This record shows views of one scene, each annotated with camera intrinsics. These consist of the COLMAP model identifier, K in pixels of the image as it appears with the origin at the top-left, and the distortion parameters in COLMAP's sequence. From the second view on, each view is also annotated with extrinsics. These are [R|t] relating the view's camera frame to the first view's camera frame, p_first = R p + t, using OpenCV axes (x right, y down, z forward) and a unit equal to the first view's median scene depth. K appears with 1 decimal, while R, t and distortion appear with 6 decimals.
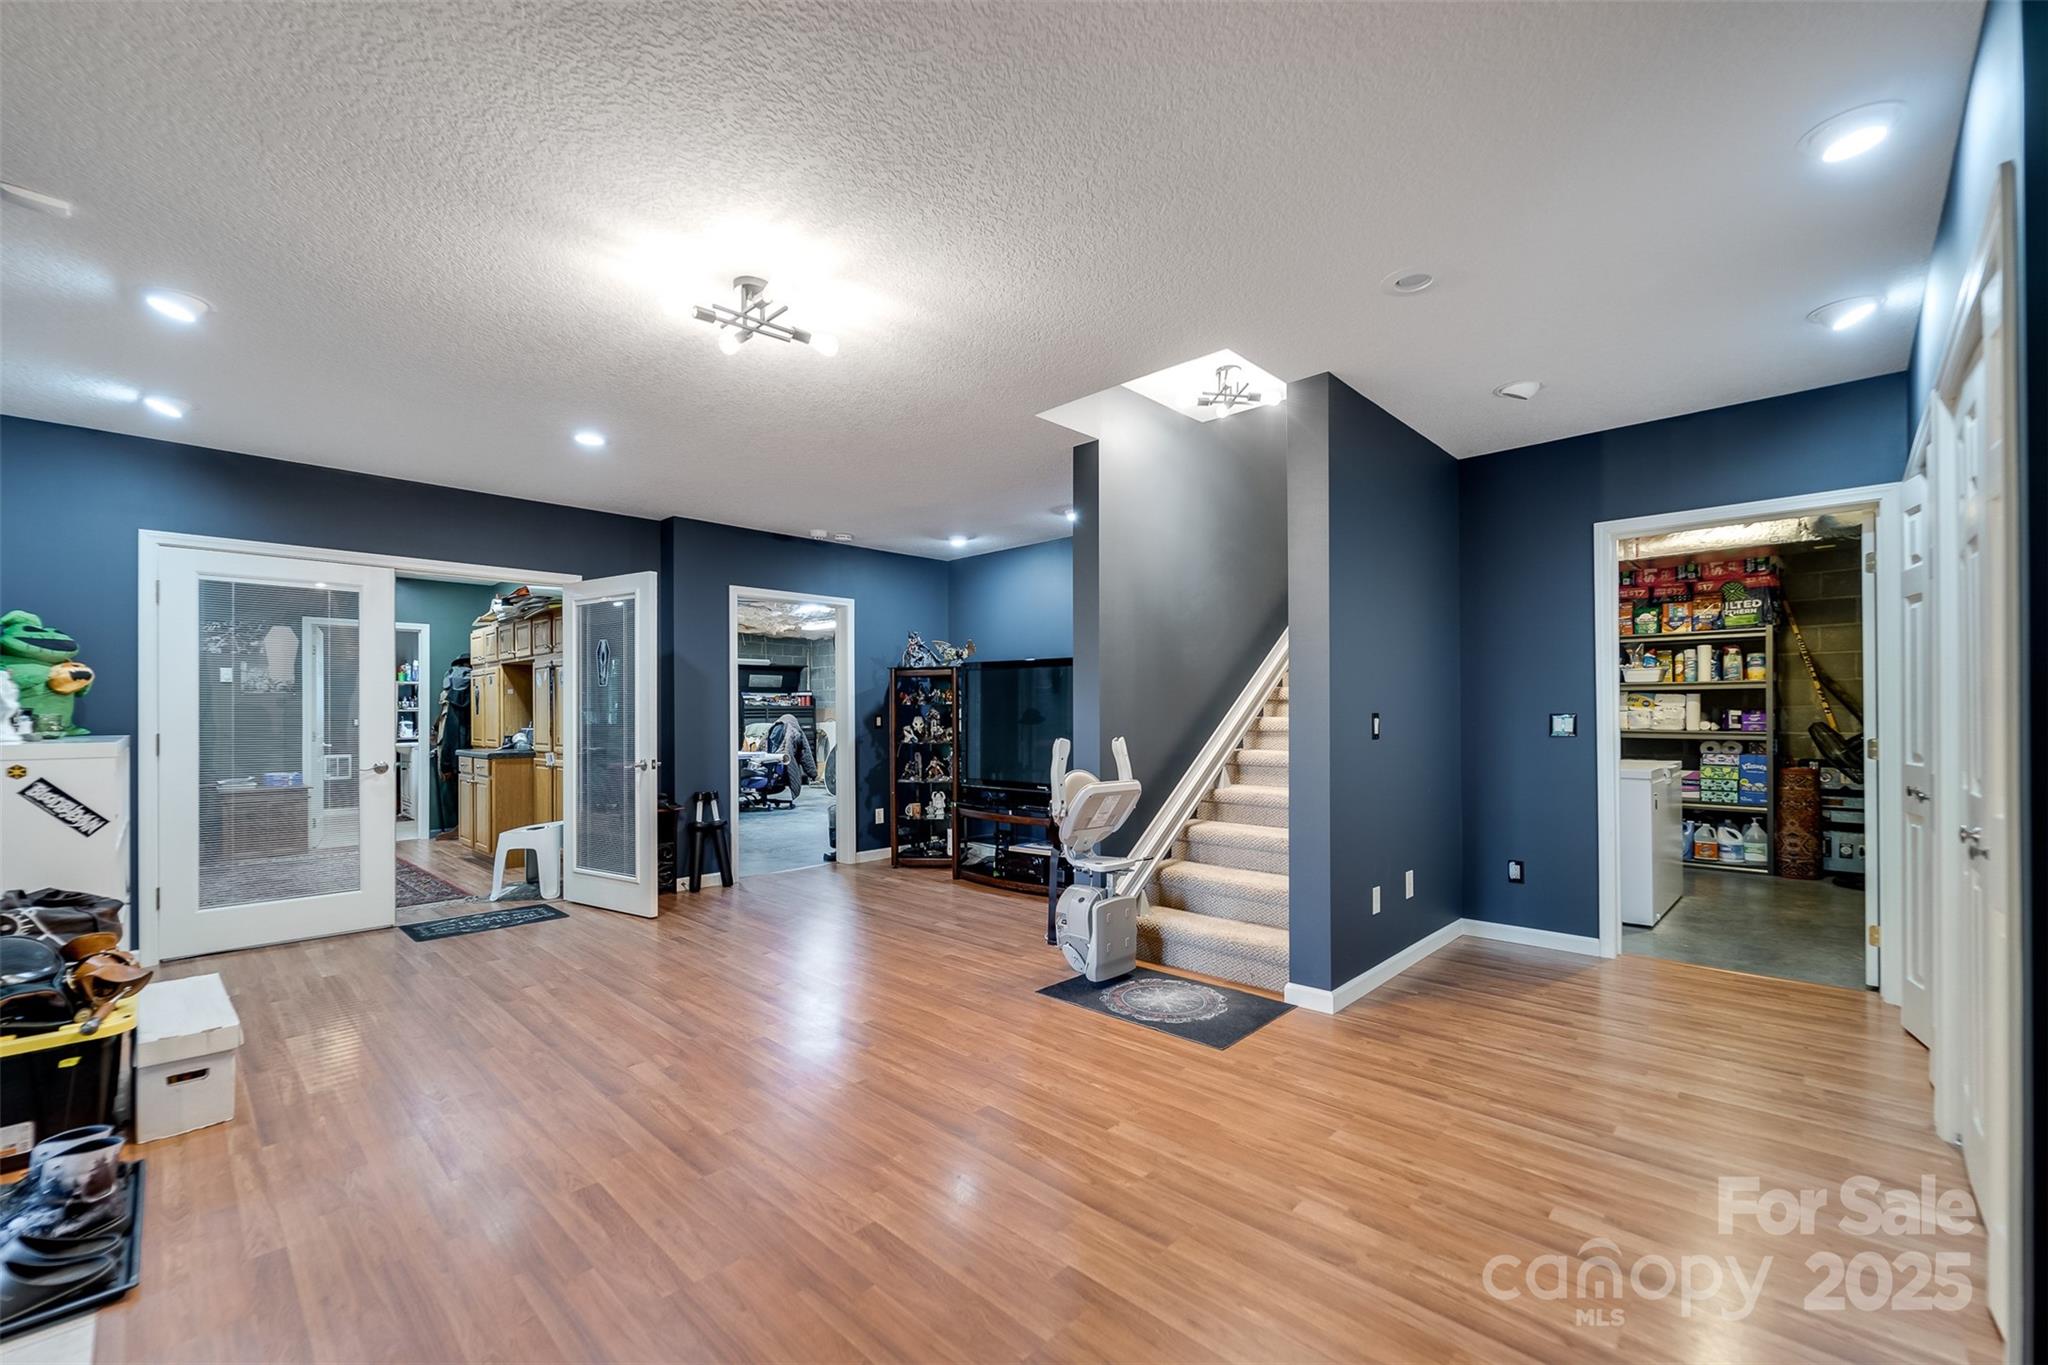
lens RADIAL K [[847.3, 0, 1024.8], [0, 847.3, 683.0], [0, 0, 1]] dist [-0.001093, -0.000862]
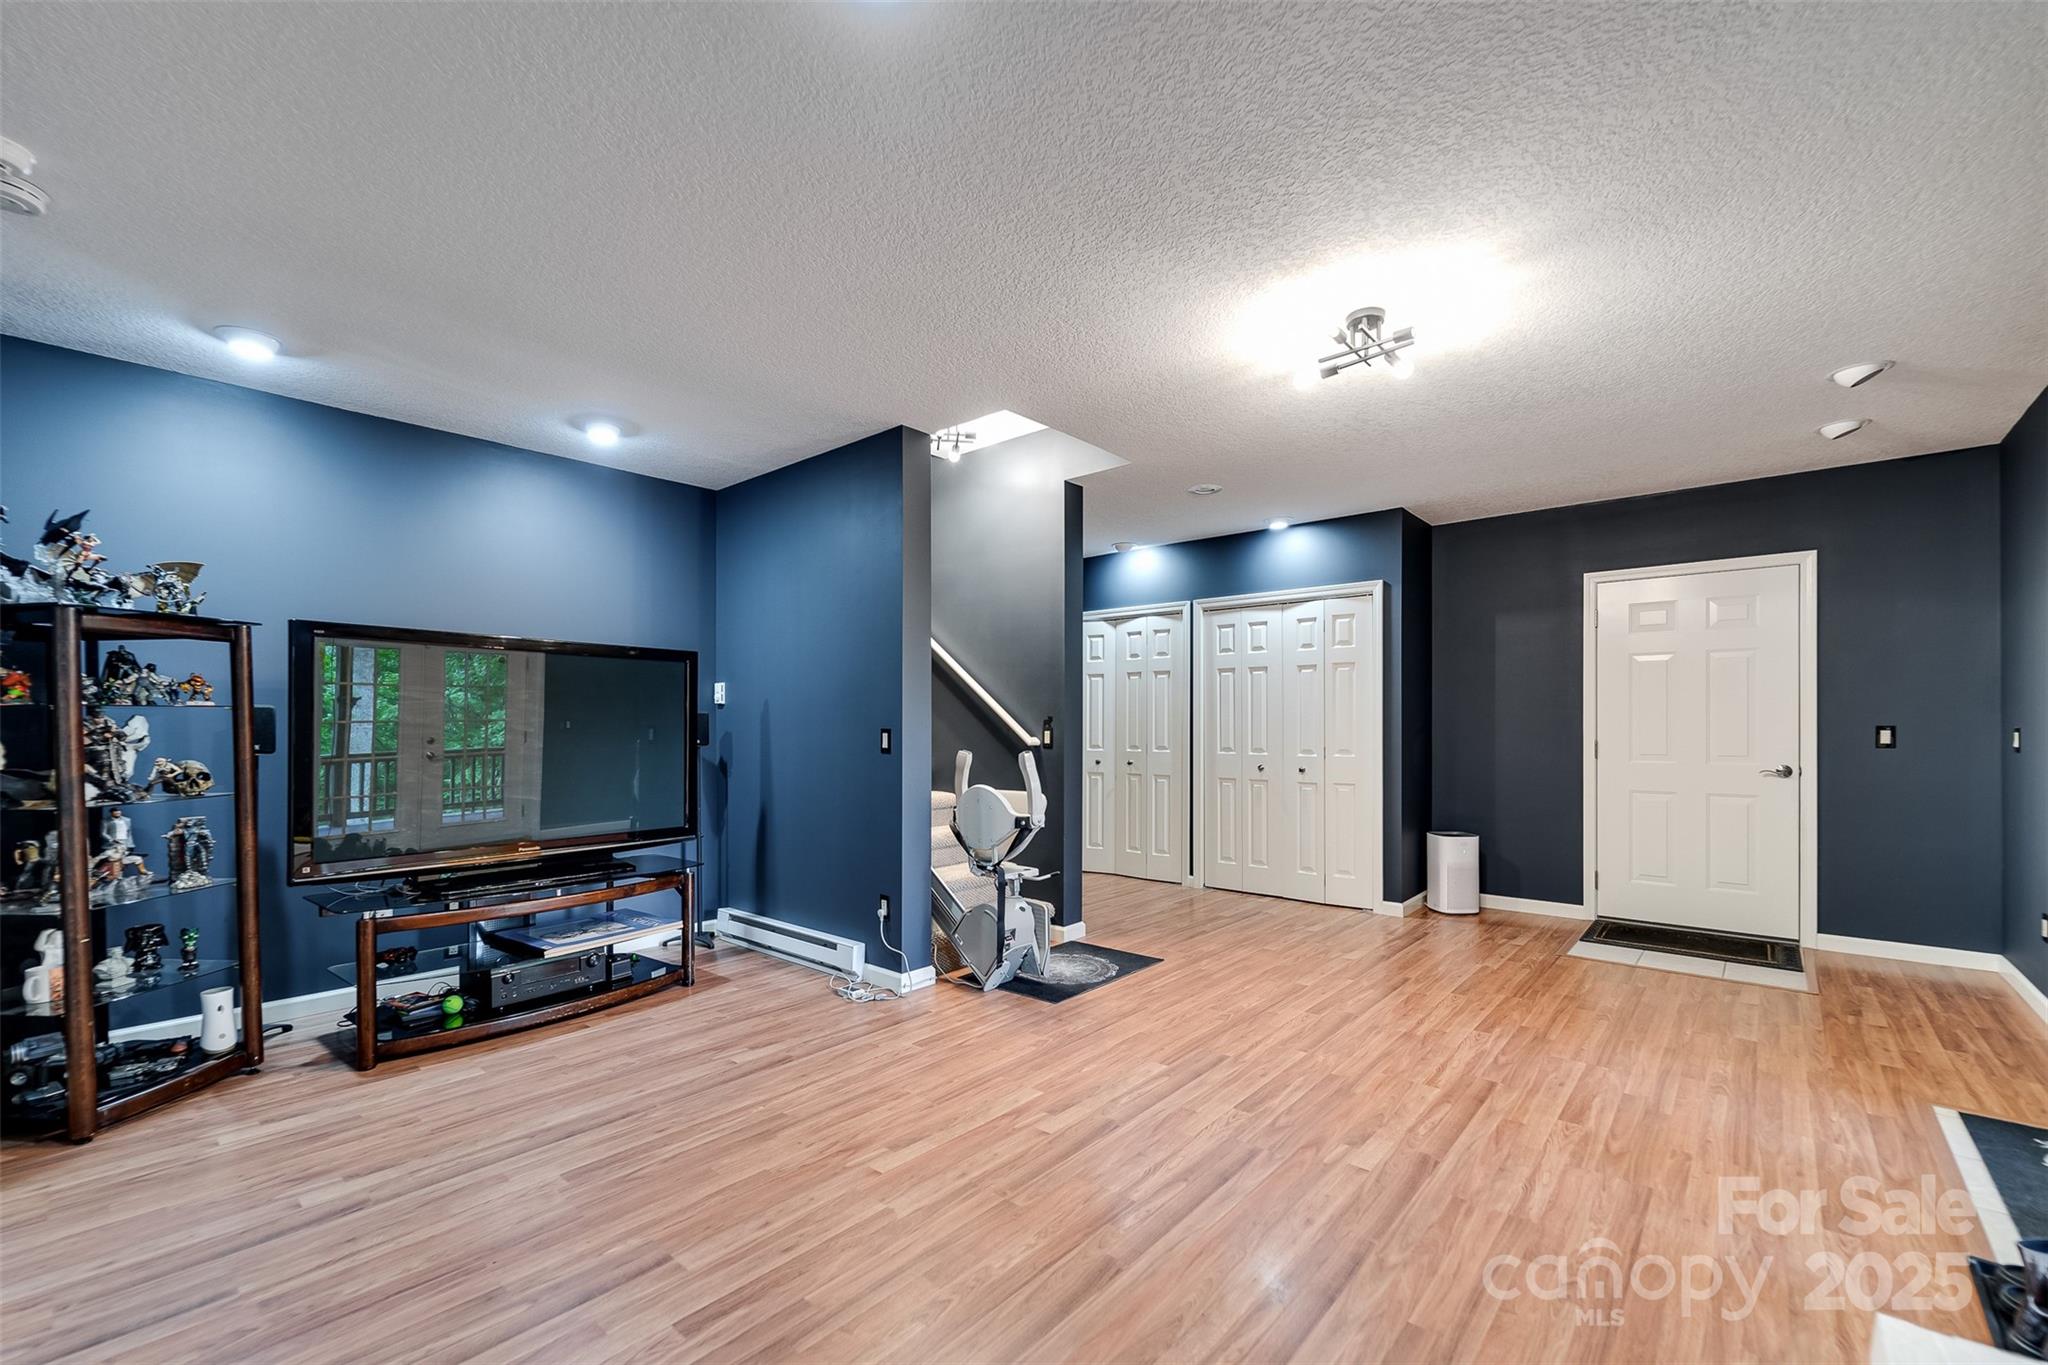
lens RADIAL K [[847.3, 0, 1024.8], [0, 847.3, 683.0], [0, 0, 1]] dist [-0.001093, -0.000862]
pose [[-0.053717, 0.054380, 0.997074, -1.076119], [-0.031762, 0.997918, -0.056137, 0.043434], [-0.998051, -0.034685, -0.051878, 1.170066]]
